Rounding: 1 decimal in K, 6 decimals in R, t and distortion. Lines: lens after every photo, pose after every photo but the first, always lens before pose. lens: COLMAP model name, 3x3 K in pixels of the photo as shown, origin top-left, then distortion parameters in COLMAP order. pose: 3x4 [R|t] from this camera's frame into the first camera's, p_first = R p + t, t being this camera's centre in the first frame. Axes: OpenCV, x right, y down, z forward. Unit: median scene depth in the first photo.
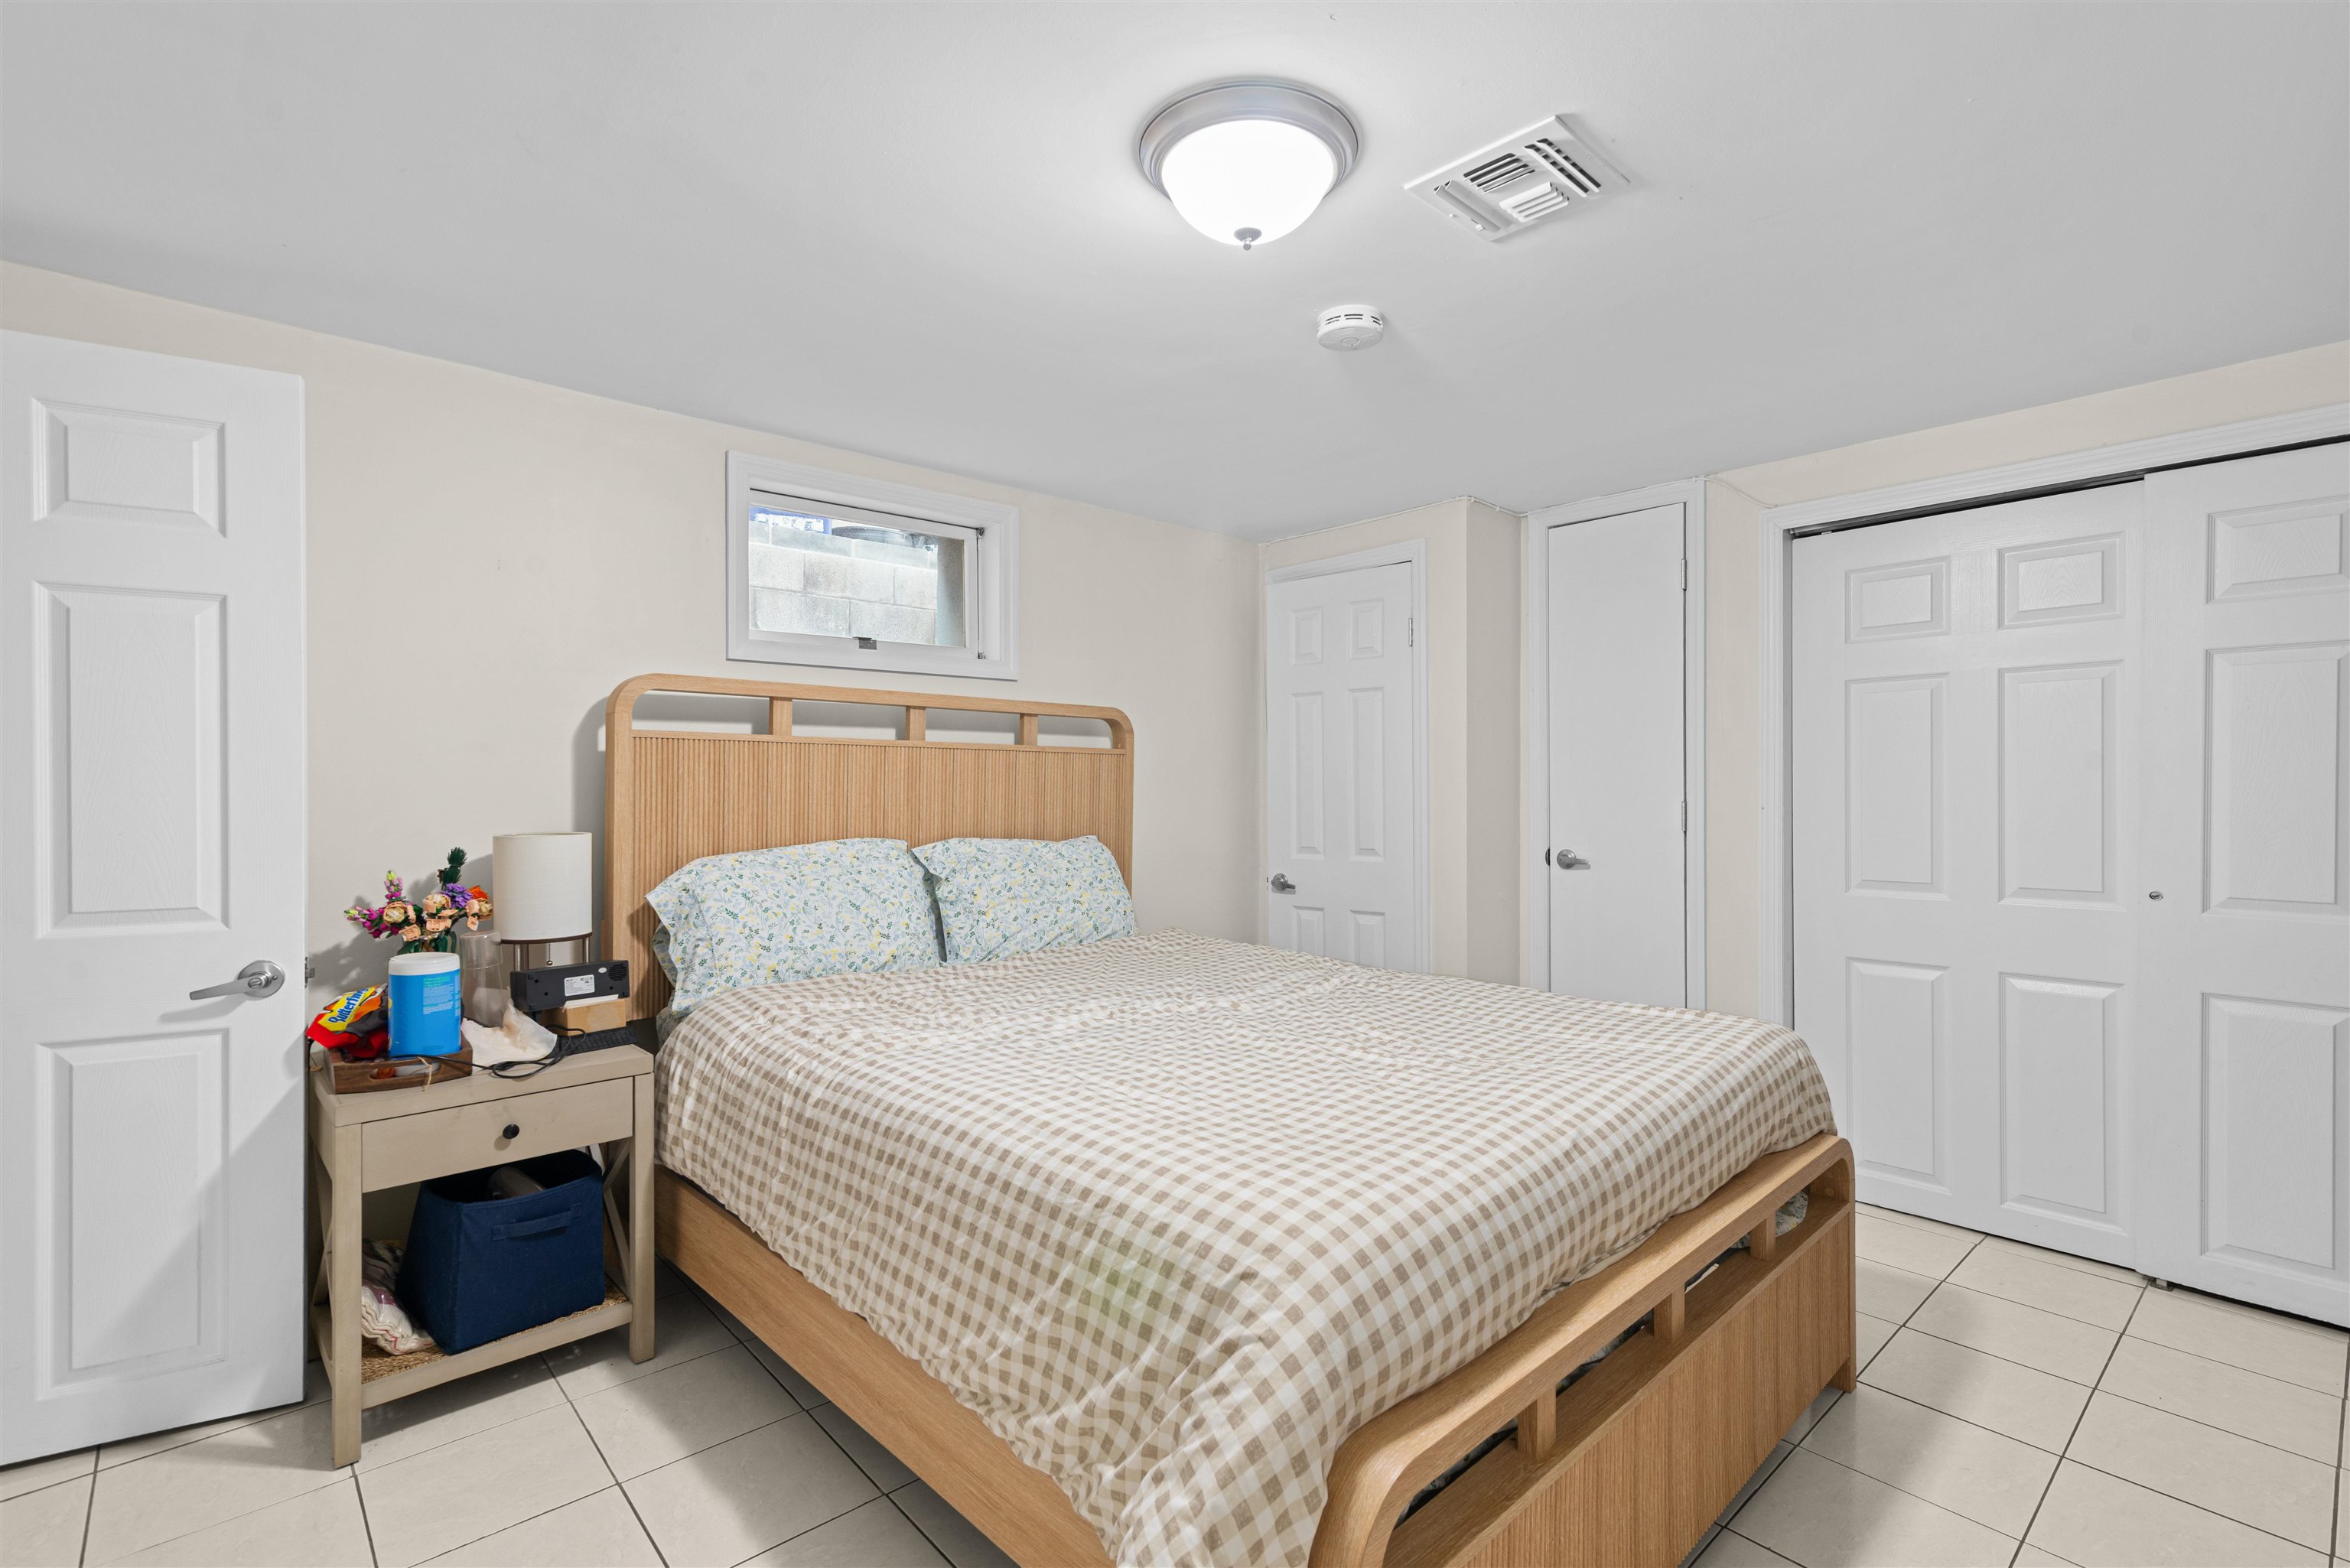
lens RADIAL K [[1082.6, 0, 1177.7], [0, 1082.6, 781.3], [0, 0, 1]] dist [0.000595, 0.000042]
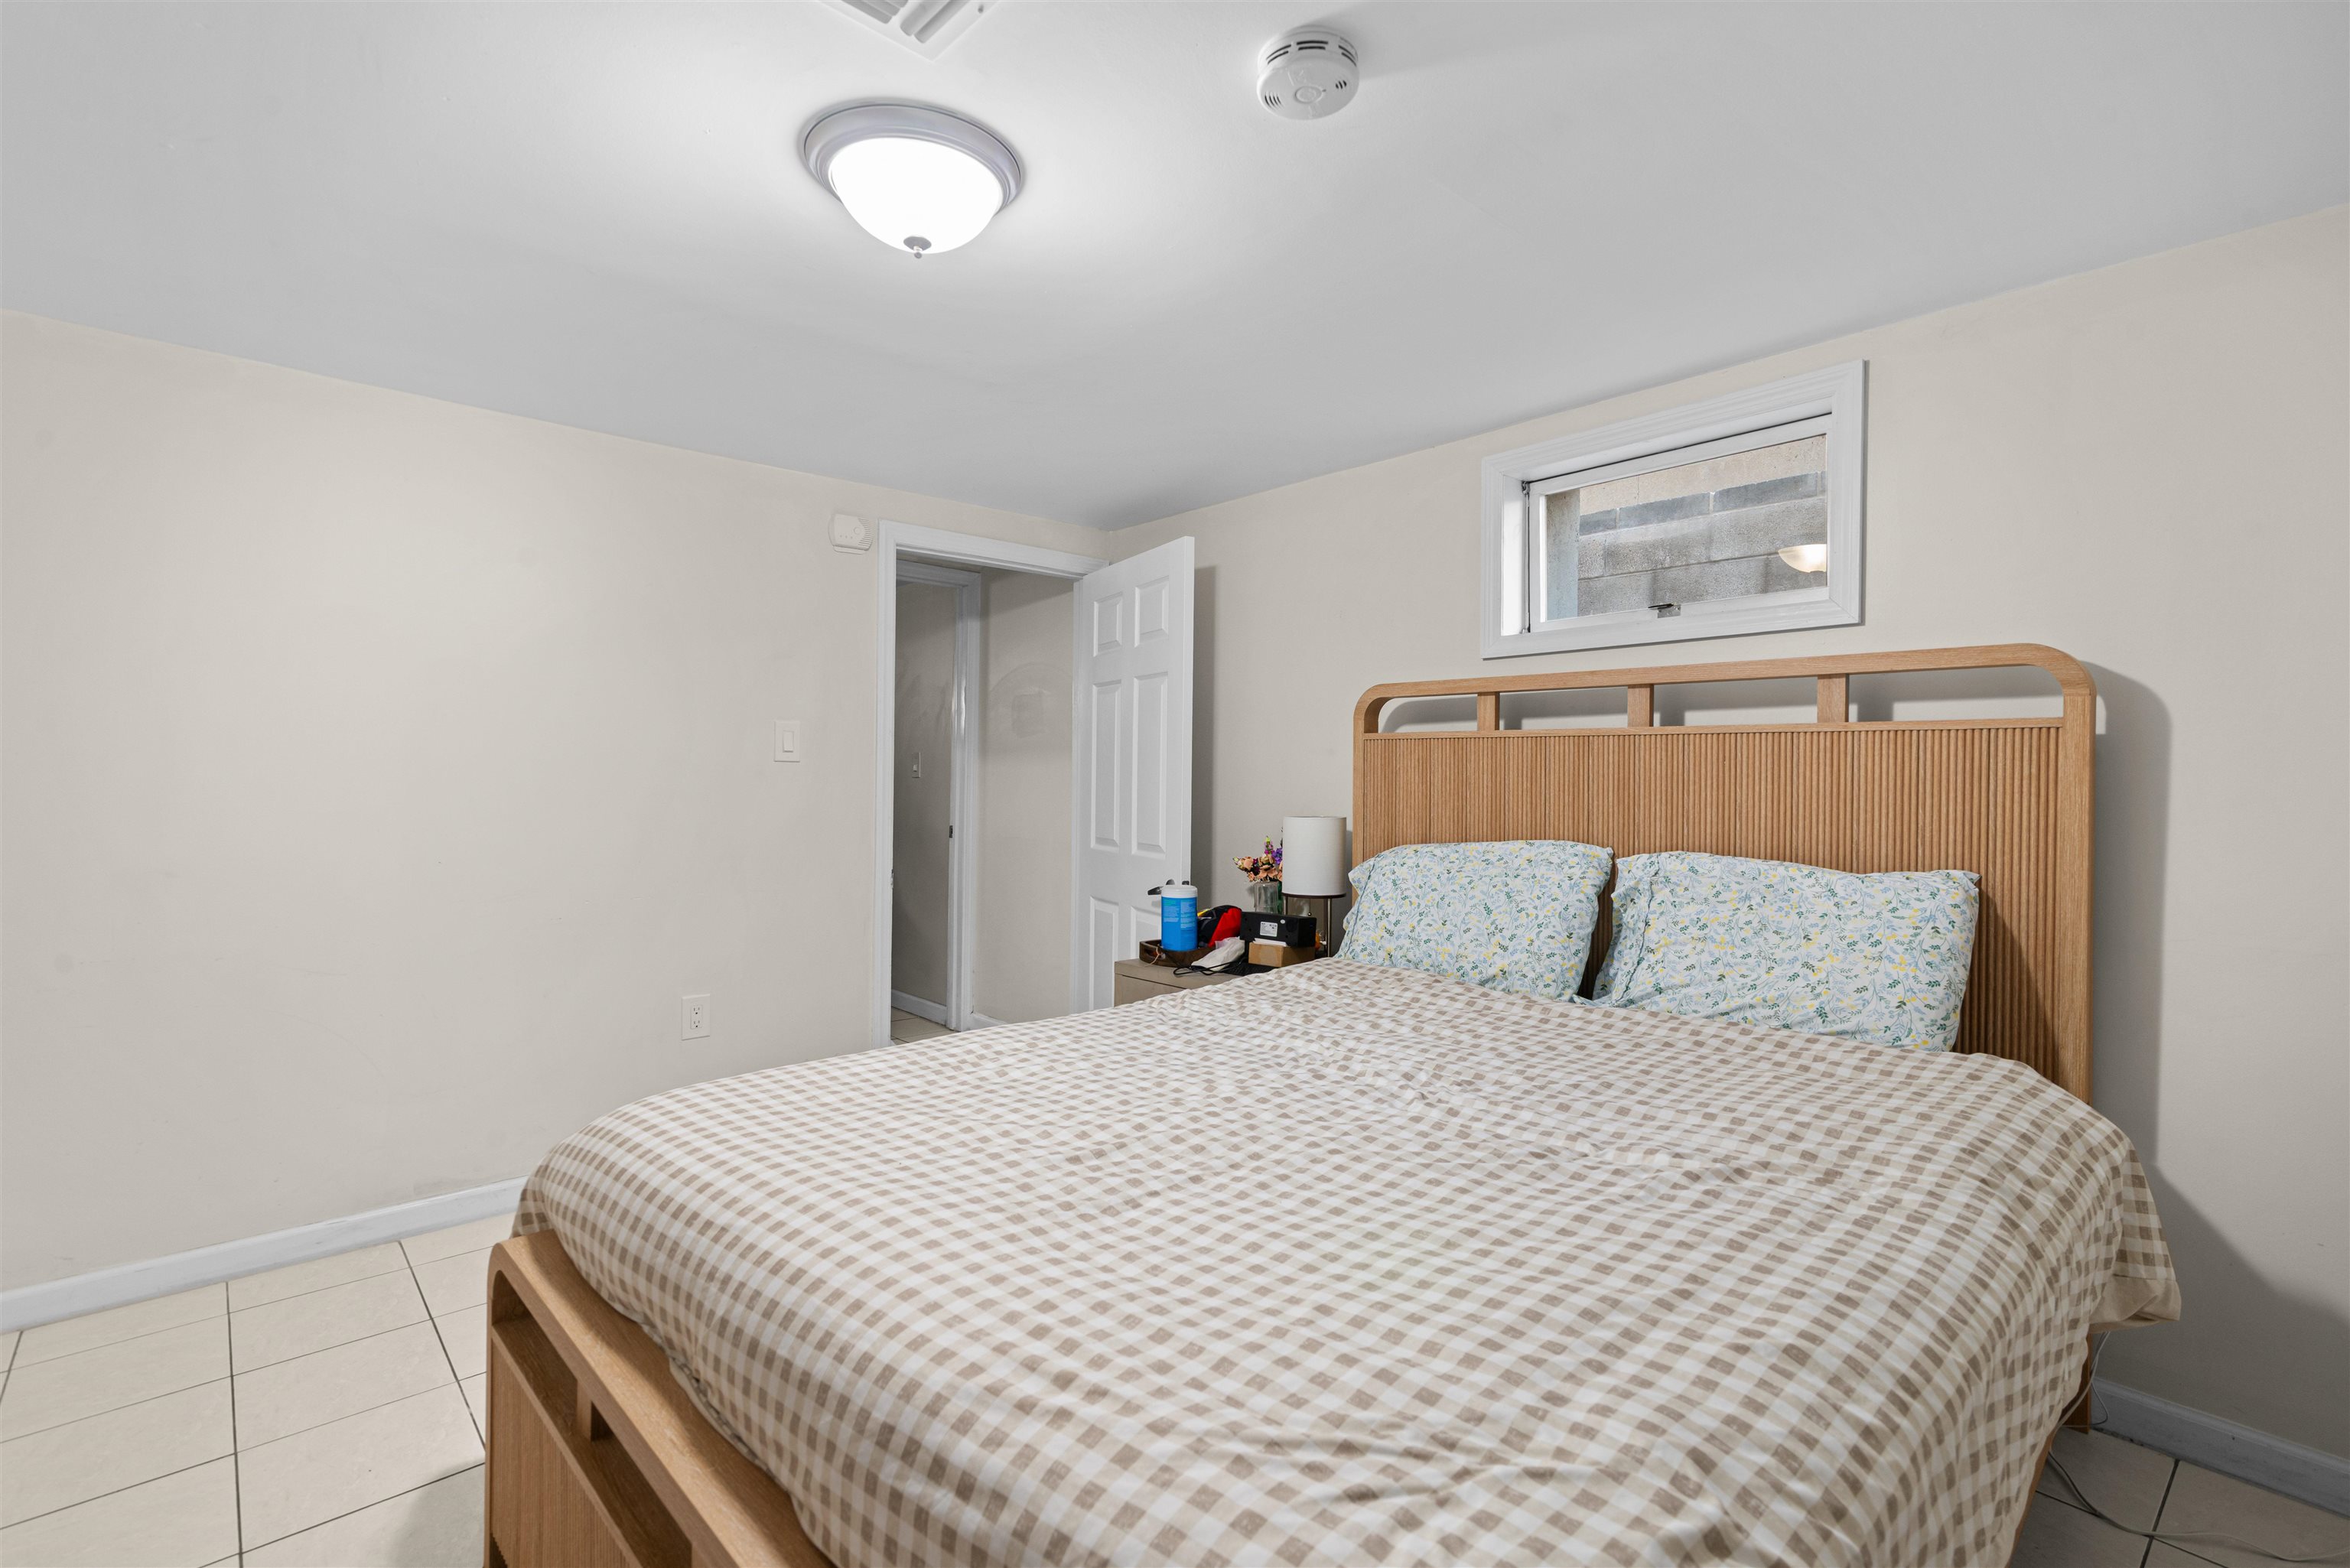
lens RADIAL K [[1082.6, 0, 1176.7], [0, 1082.6, 781.4], [0, 0, 1]] dist [0.000595, 0.000042]
pose [[0.003027, 0.002505, -0.999992, 0.645169], [-0.009406, 0.999953, 0.002477, 0.004990], [0.999951, 0.009398, 0.003050, 0.742700]]
